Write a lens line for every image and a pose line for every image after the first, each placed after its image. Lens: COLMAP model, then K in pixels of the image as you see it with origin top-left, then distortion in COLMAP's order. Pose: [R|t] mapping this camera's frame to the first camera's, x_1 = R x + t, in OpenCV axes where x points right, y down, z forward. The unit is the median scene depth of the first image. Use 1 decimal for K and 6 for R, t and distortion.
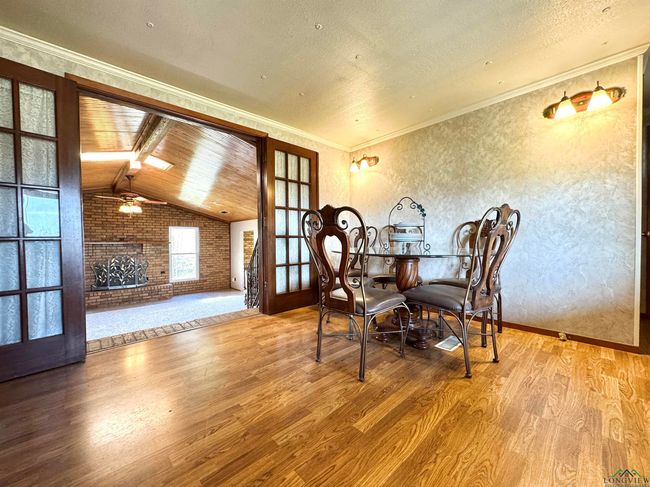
lens RADIAL K [[256.6, 0, 315.6], [0, 256.6, 245.0], [0, 0, 1]] dist [0.002903, 0.000085]
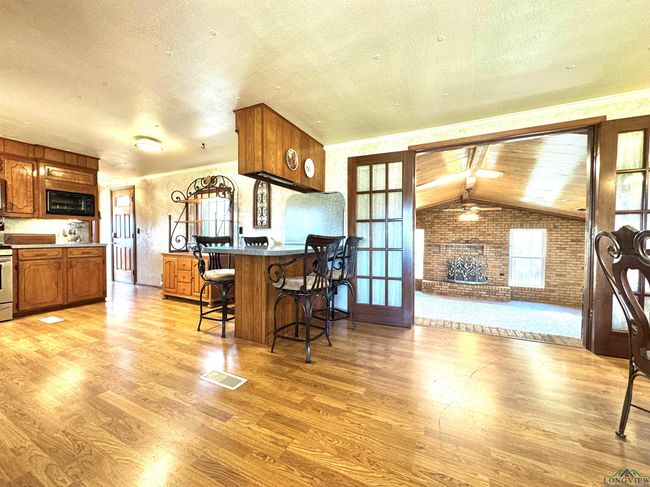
lens RADIAL K [[256.6, 0, 326.1], [0, 256.6, 247.8], [0, 0, 1]] dist [0.002903, 0.000085]
pose [[0.356770, 0.044614, -0.933126, 0.108757], [-0.020695, 0.998991, 0.039850, -0.026833], [0.933963, 0.005094, 0.357333, -0.012872]]
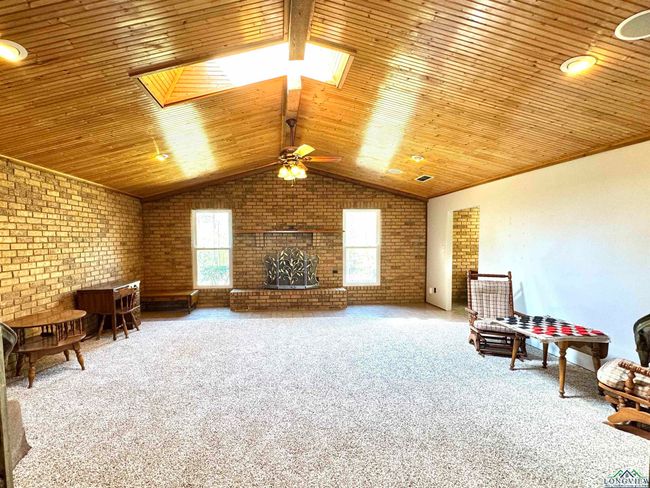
lens RADIAL K [[260.9, 0, 321.0], [0, 260.9, 243.9], [0, 0, 1]] dist [0.000889, 0.000008]
pose [[0.829872, 0.012077, -0.557824, -0.226012], [-0.009680, 0.999927, 0.007247, 0.022910], [0.557870, -0.000614, 0.829928, 0.380532]]
